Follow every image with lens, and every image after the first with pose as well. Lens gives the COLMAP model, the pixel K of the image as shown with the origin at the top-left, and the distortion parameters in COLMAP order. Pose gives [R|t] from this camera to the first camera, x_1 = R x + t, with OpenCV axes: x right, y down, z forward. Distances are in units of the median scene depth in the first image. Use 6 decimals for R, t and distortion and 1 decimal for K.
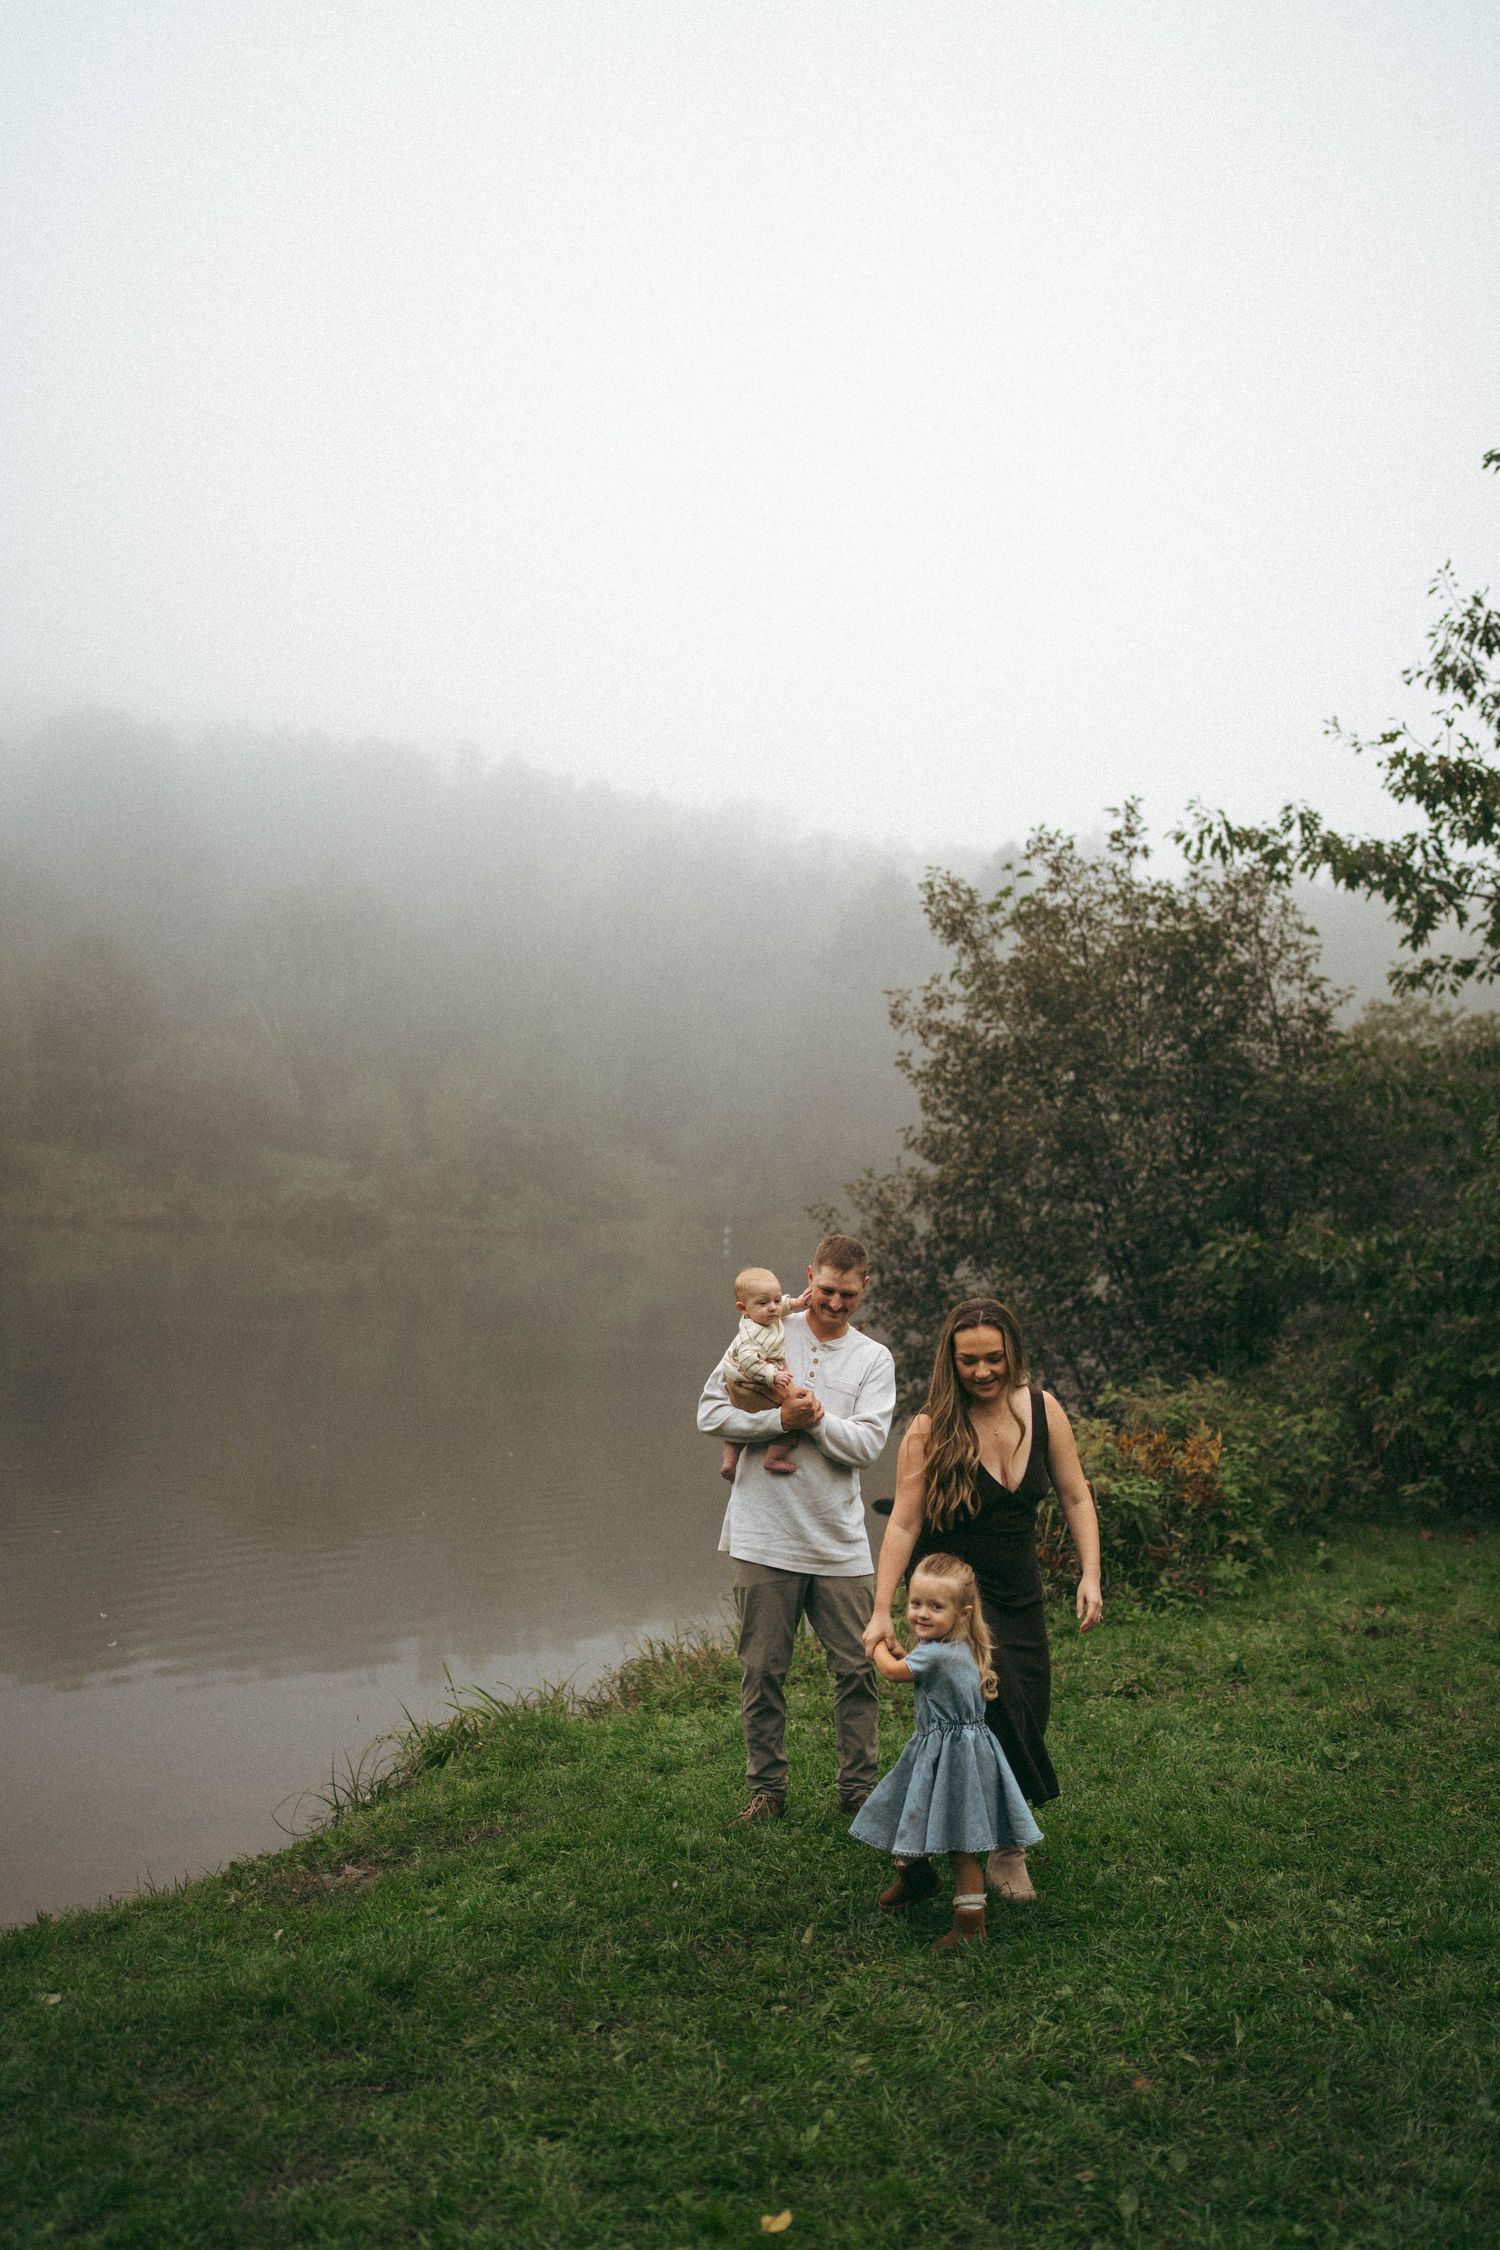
lens RADIAL K [[2182.1, 0, 750.0], [0, 2182.1, 1125.0], [0, 0, 1]] dist [-0.045058, 0.146966]
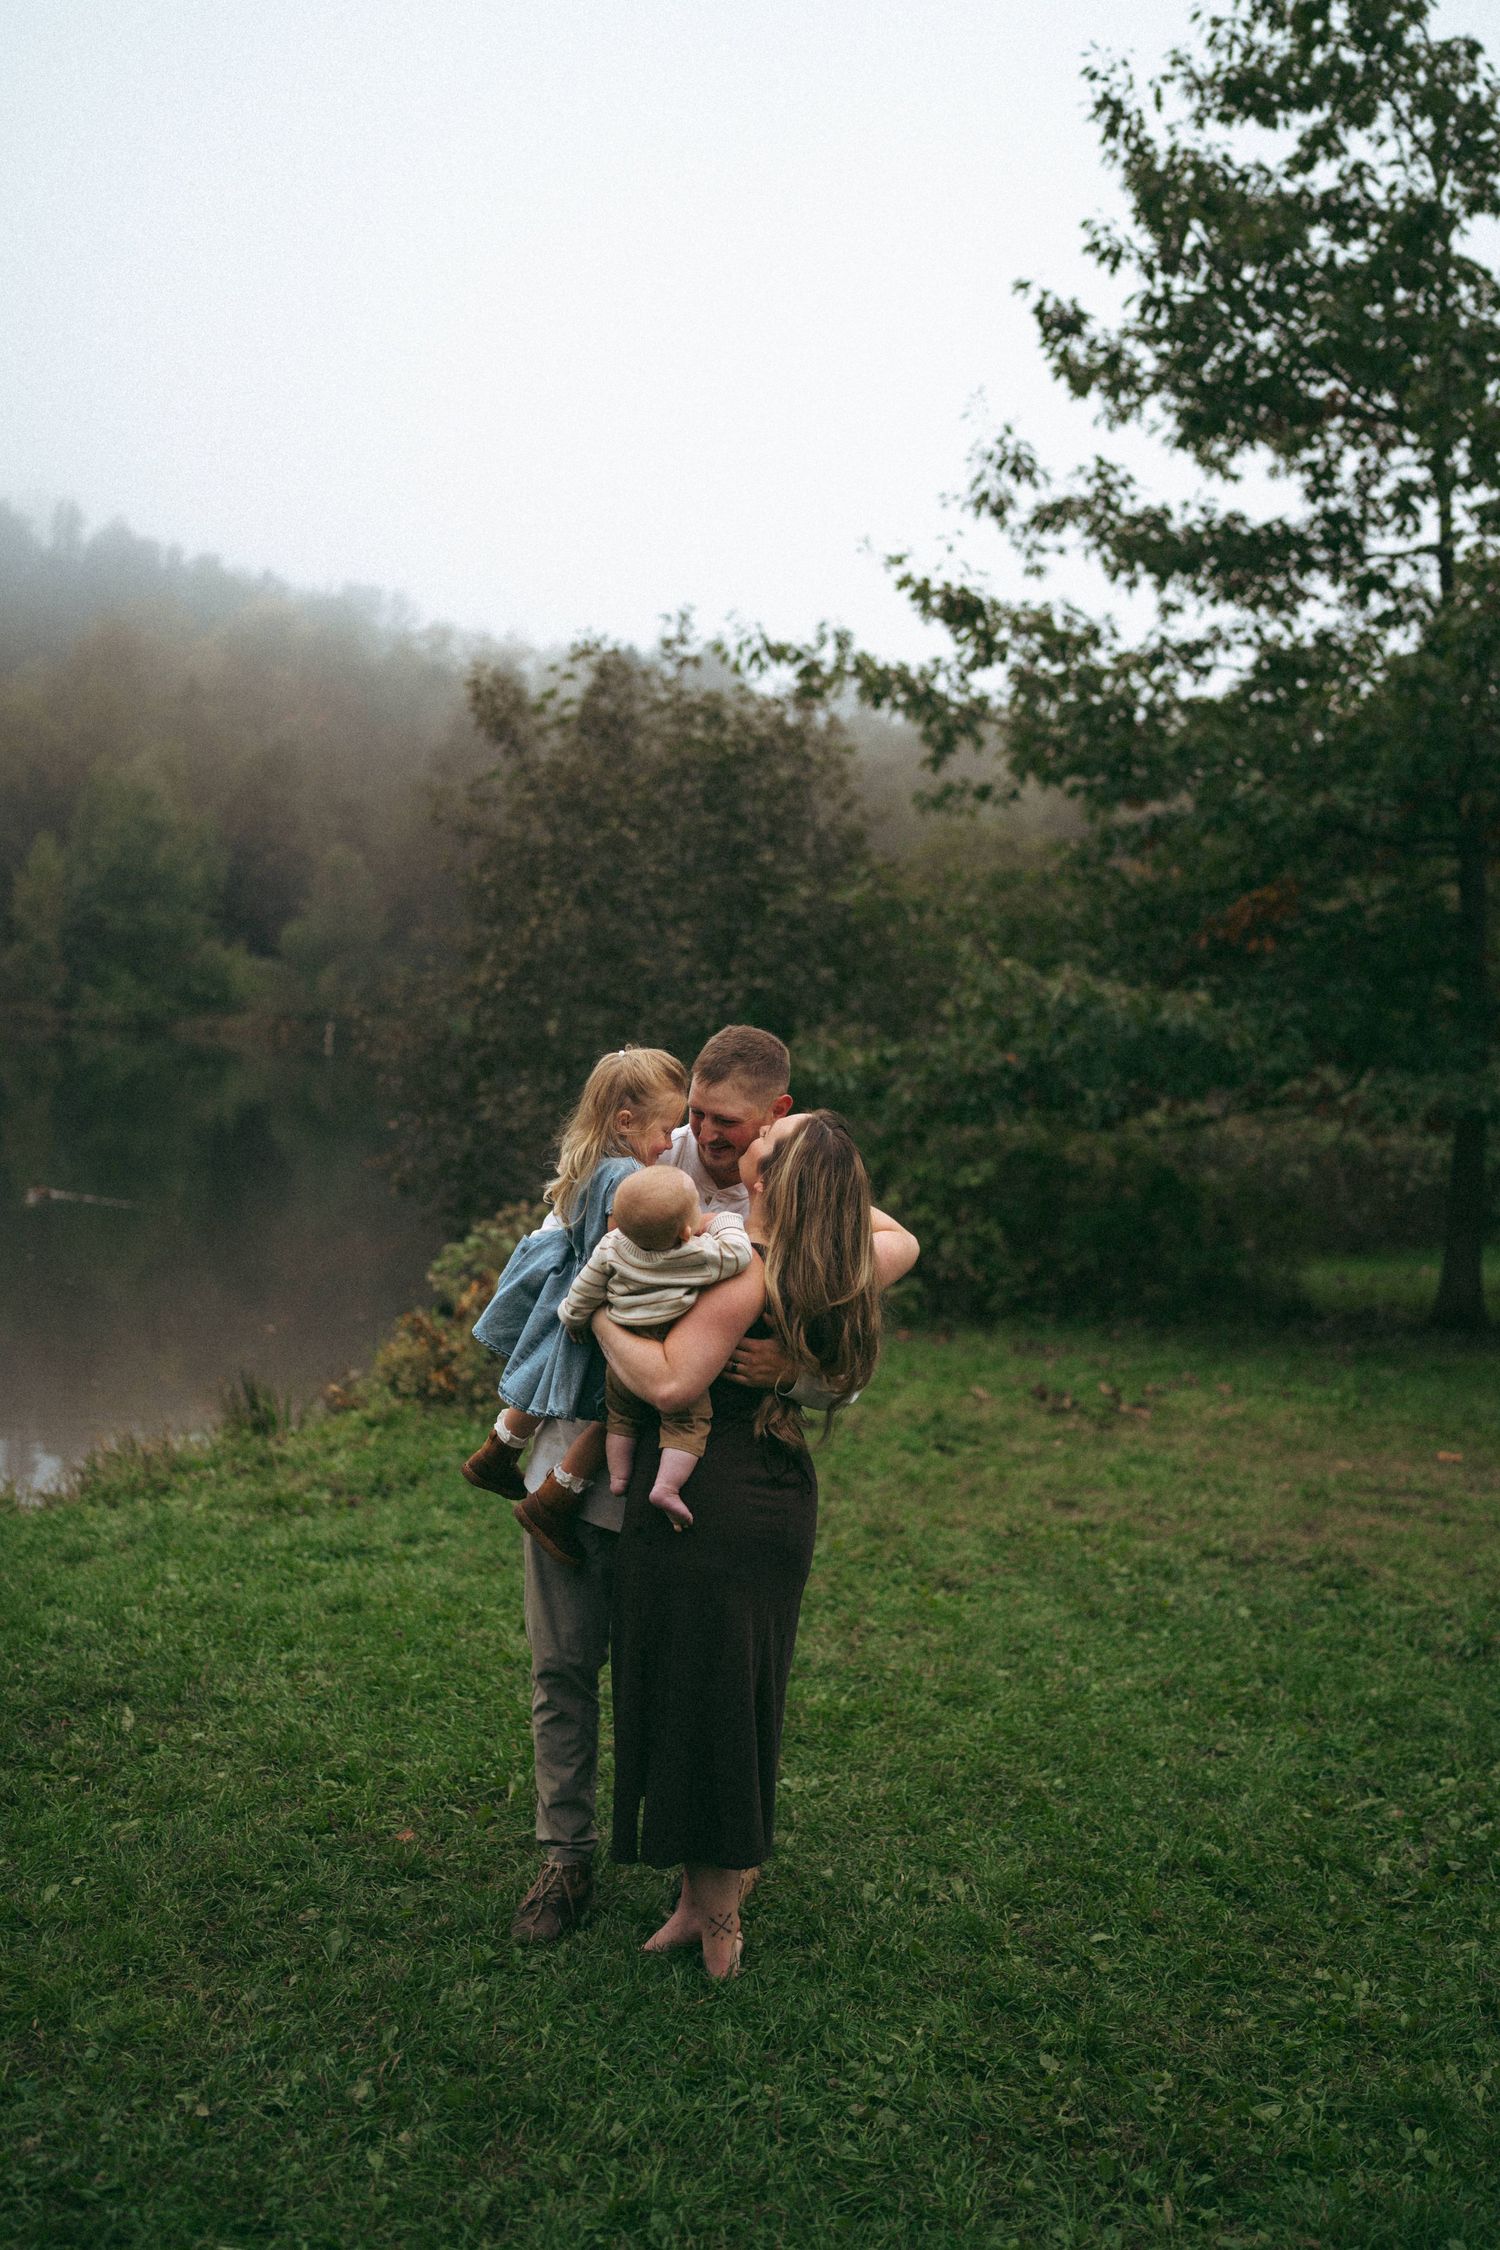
lens RADIAL K [[2182.1, 0, 750.0], [0, 2182.1, 1125.0], [0, 0, 1]] dist [-0.045058, 0.146966]
pose [[0.984778, 0.021647, 0.172463, 0.043889], [-0.036951, 0.995607, 0.086030, 0.000002], [-0.169843, -0.091093, 0.981252, -0.007860]]
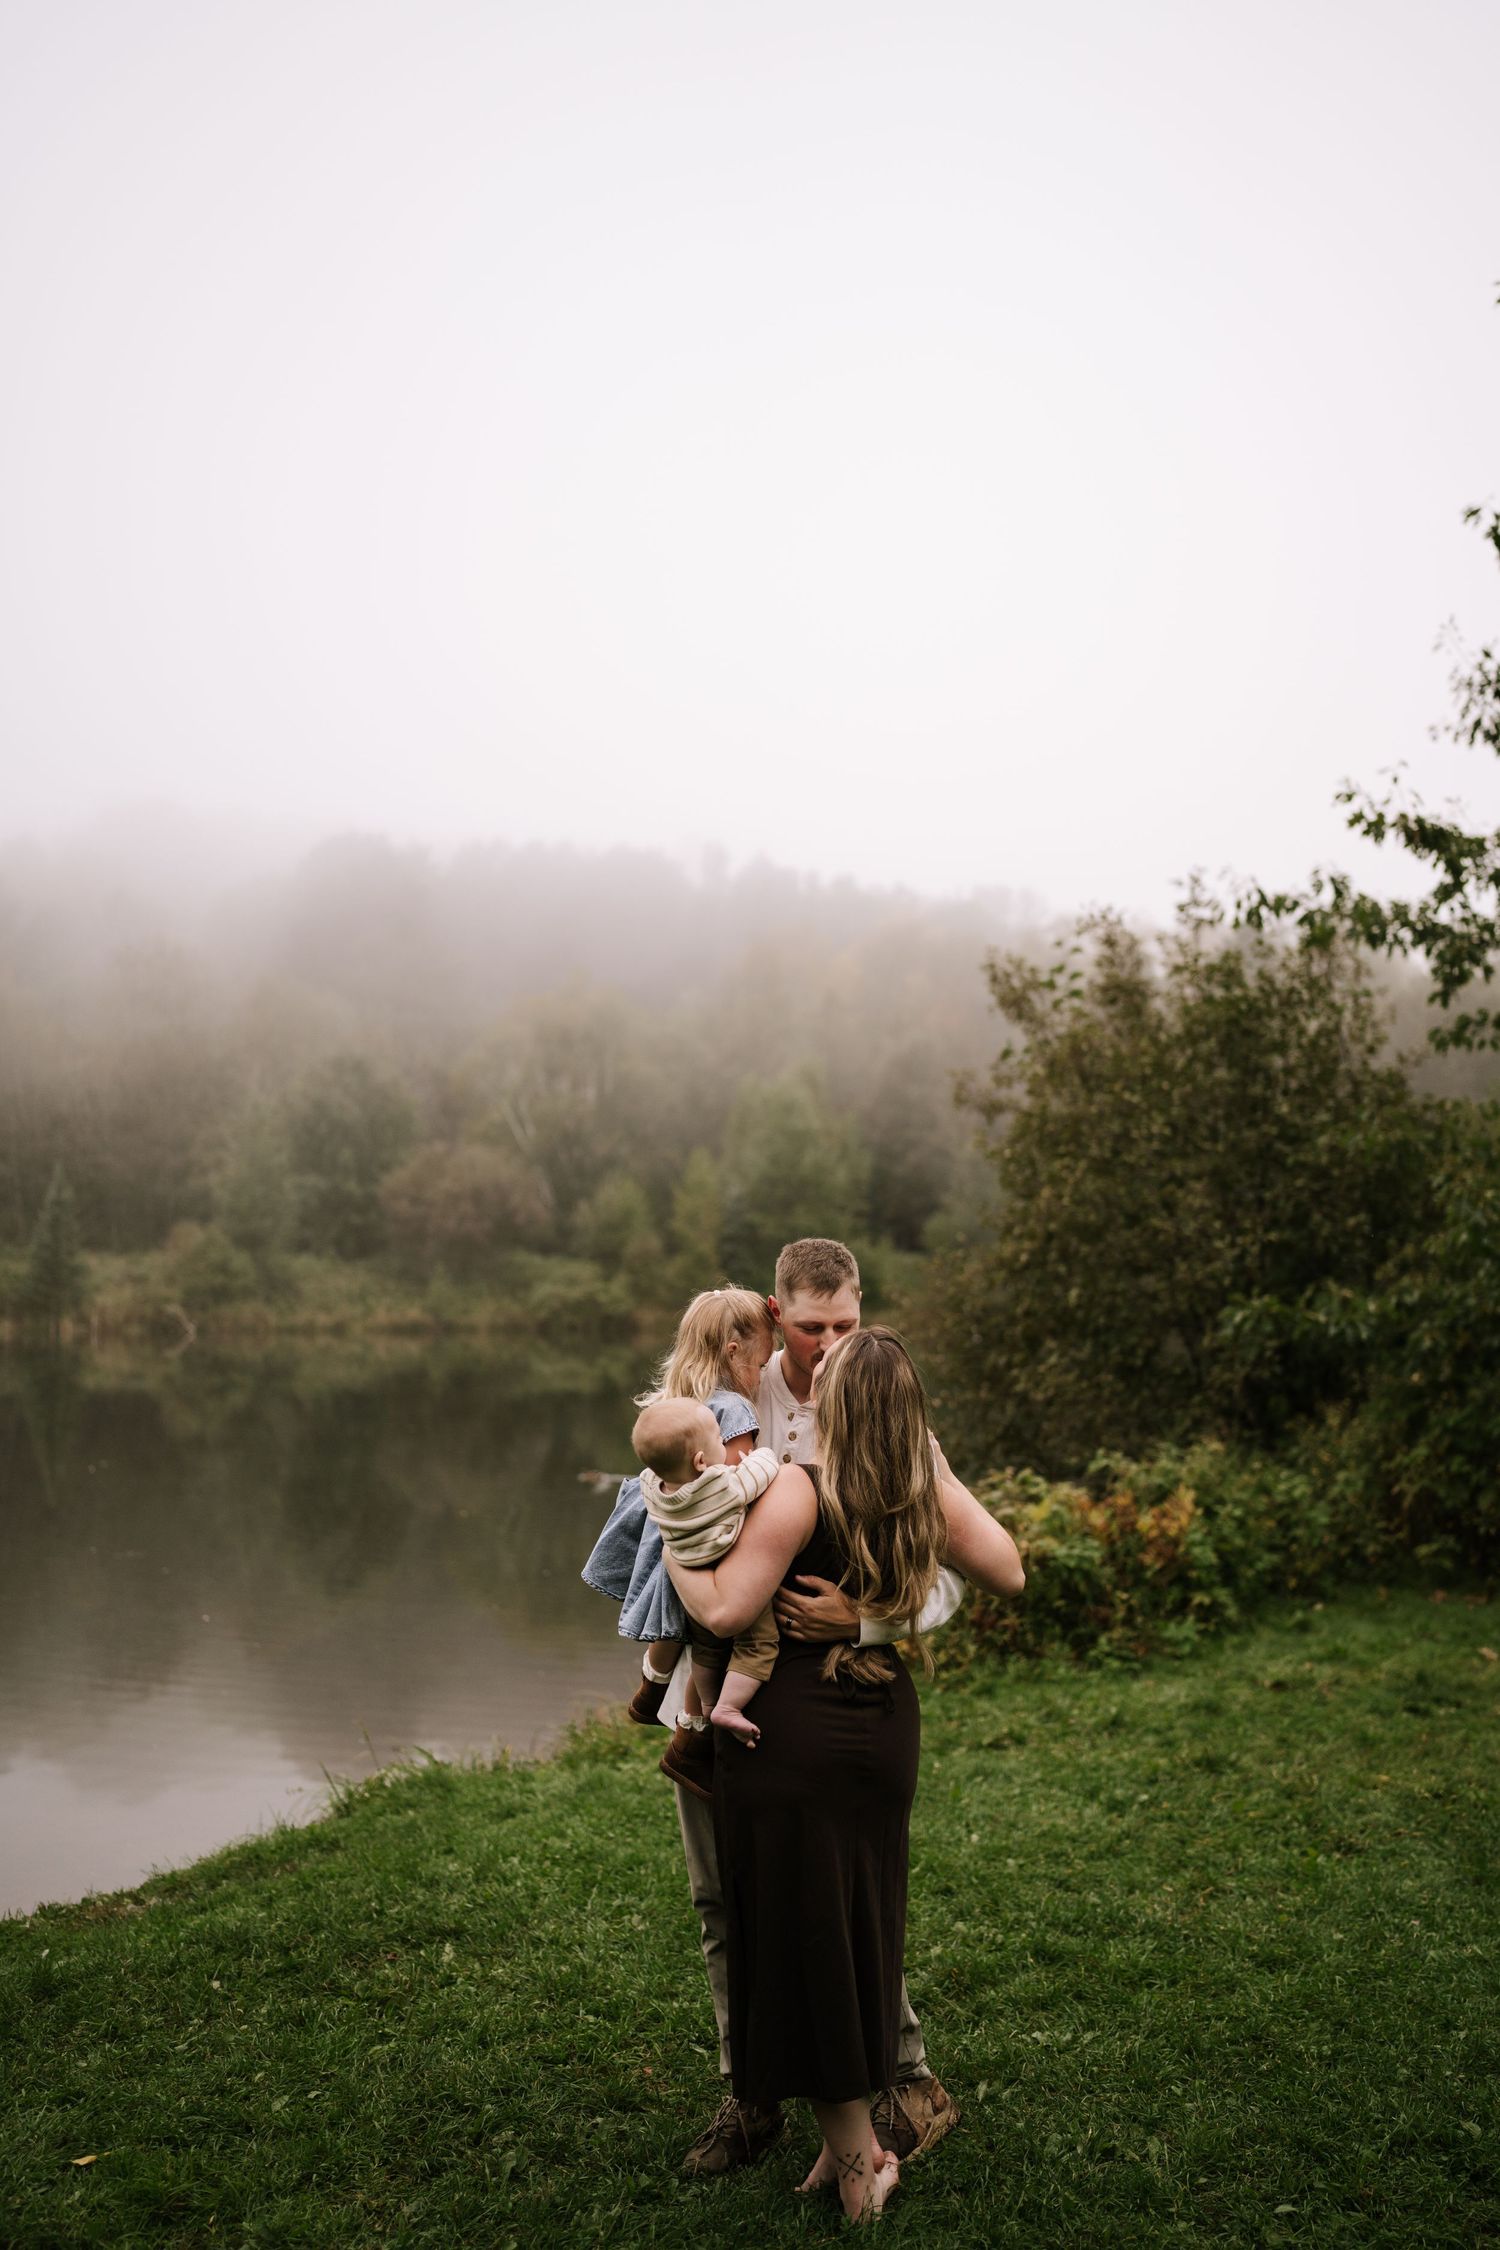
lens RADIAL K [[2182.1, 0, 750.0], [0, 2182.1, 1125.0], [0, 0, 1]] dist [-0.045058, 0.146966]
pose [[0.990706, -0.042567, -0.129190, 0.111409], [0.037027, 0.998301, -0.044990, 0.006274], [0.130886, 0.039788, 0.990599, -0.021481]]
